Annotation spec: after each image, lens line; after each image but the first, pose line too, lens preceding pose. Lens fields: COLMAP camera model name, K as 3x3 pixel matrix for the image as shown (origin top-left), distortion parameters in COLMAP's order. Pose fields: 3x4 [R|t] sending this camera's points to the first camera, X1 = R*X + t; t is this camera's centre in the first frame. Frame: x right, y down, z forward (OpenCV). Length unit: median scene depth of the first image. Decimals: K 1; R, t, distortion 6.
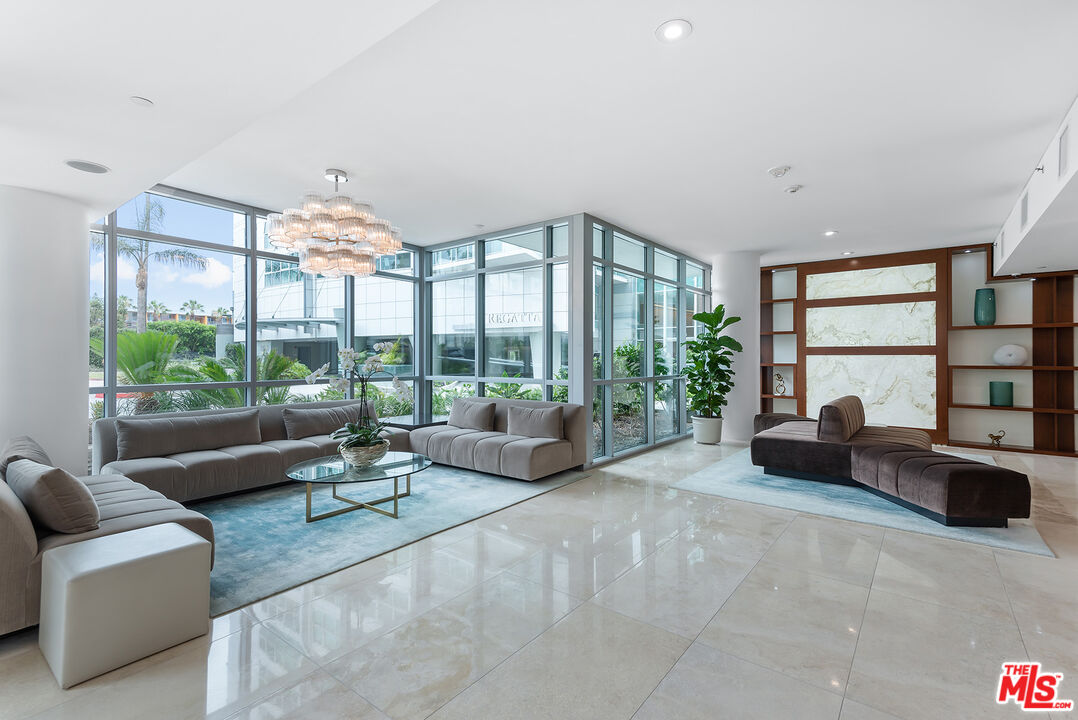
lens RADIAL K [[486.8, 0, 537.6], [0, 486.8, 356.1], [0, 0, 1]] dist [0.027718, -0.004258]
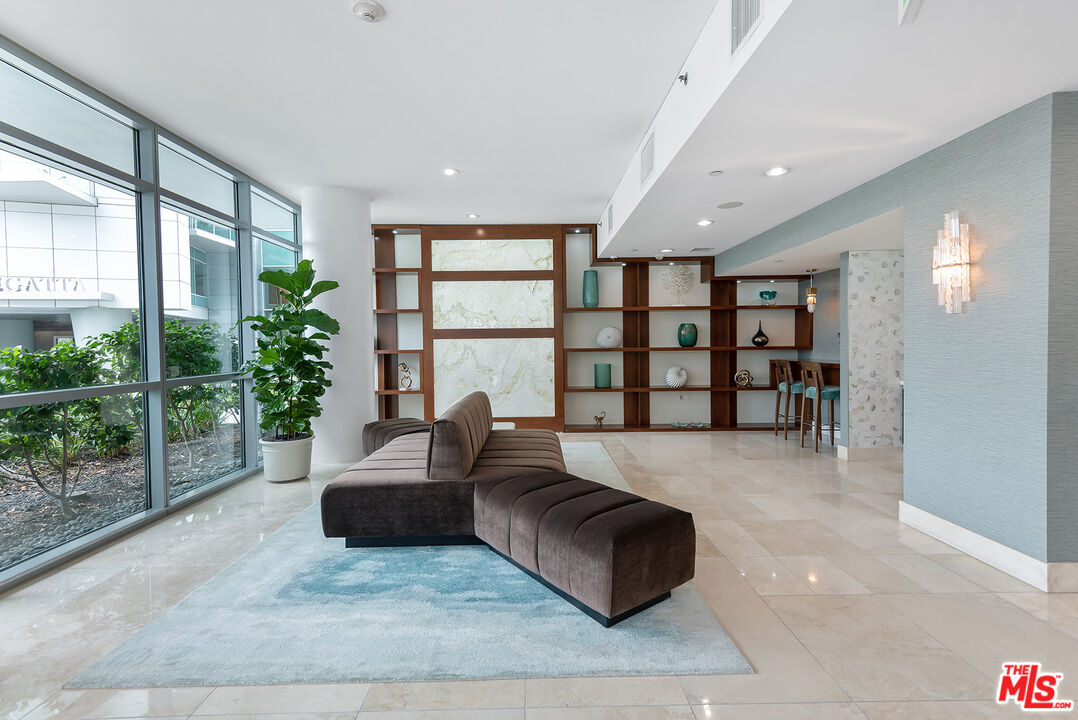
lens RADIAL K [[486.8, 0, 532.7], [0, 486.8, 353.1], [0, 0, 1]] dist [0.027718, -0.004258]
pose [[0.785661, -0.023811, 0.618199, 0.204342], [0.010536, 0.999629, 0.025112, 0.003144], [-0.618567, -0.013216, 0.785621, 0.303424]]
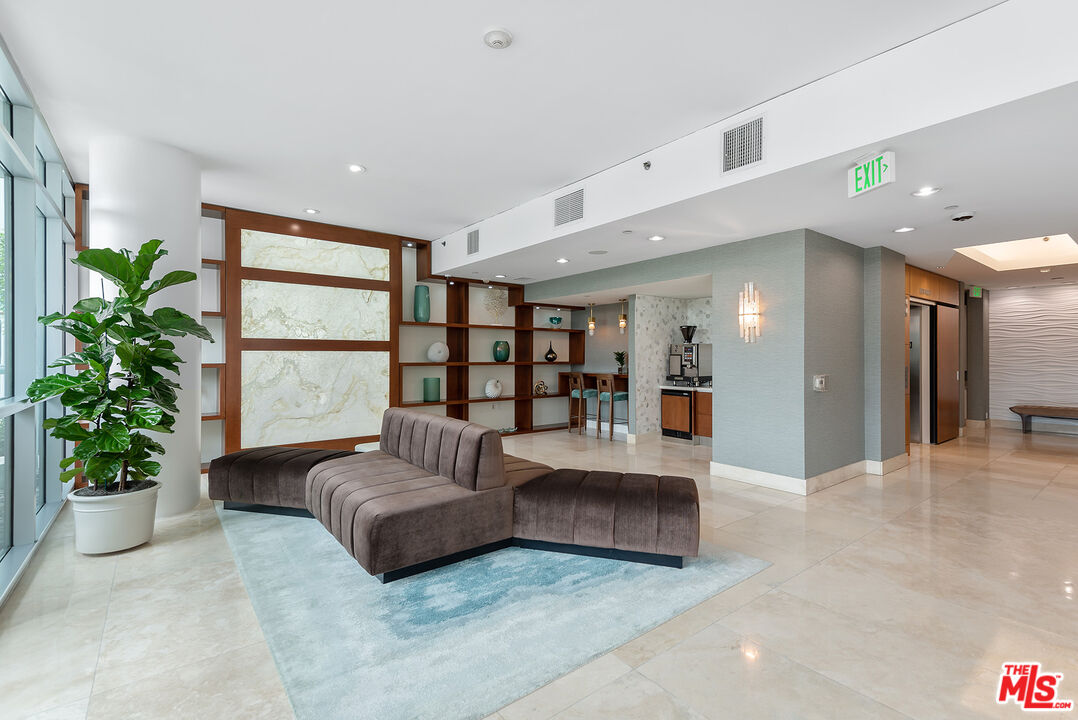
lens RADIAL K [[486.8, 0, 546.5], [0, 486.8, 356.2], [0, 0, 1]] dist [0.027718, -0.004258]
pose [[0.248001, -0.001302, 0.968759, 0.009239], [-0.004300, 0.999988, 0.002445, 0.002794], [-0.968750, -0.004772, 0.247992, 0.508658]]
